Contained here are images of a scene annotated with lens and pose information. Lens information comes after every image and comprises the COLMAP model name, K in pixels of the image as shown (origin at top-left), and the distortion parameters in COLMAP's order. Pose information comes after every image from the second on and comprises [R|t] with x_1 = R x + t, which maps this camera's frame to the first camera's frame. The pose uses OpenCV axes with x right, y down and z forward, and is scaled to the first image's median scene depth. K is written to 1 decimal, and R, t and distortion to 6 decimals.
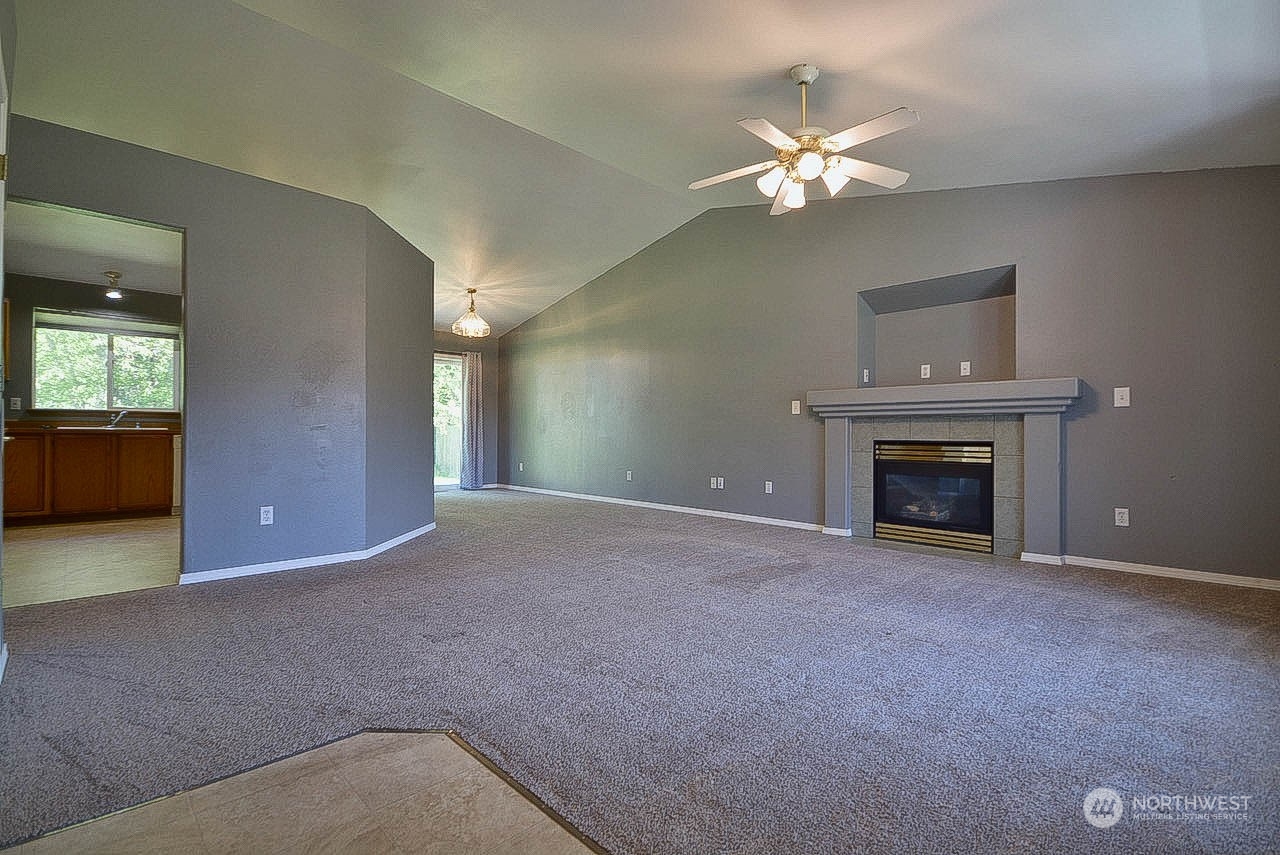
lens RADIAL K [[566.6, 0, 640.0], [0, 566.6, 427.5], [0, 0, 1]] dist [-0.007859, -0.000416]
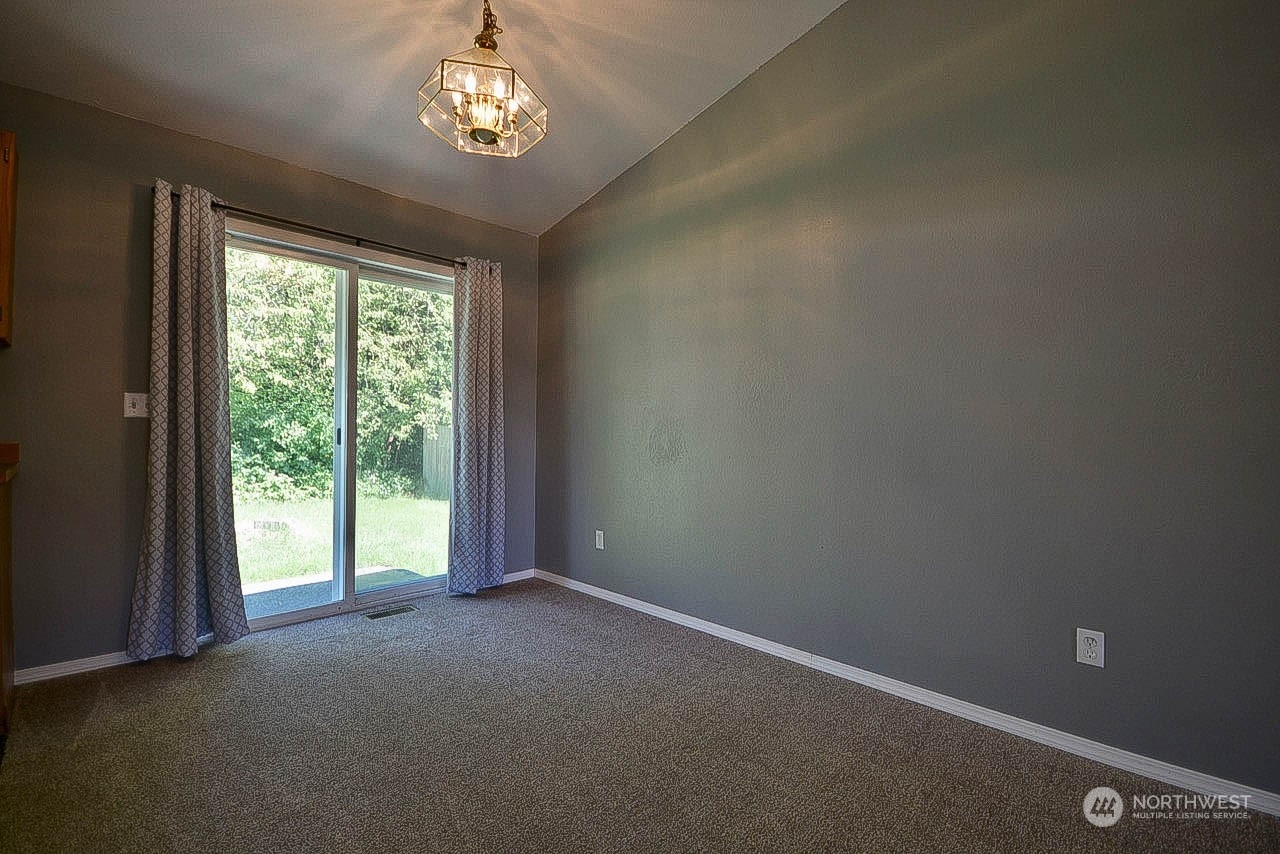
lens RADIAL K [[554.9, 0, 640.0], [0, 554.9, 427.0], [0, 0, 1]] dist [-0.017586, -0.001052]
pose [[0.999951, 0.004294, 0.008889, -0.237884], [-0.004338, 0.999978, 0.004991, -0.017760], [-0.008867, -0.005029, 0.999948, 0.774799]]
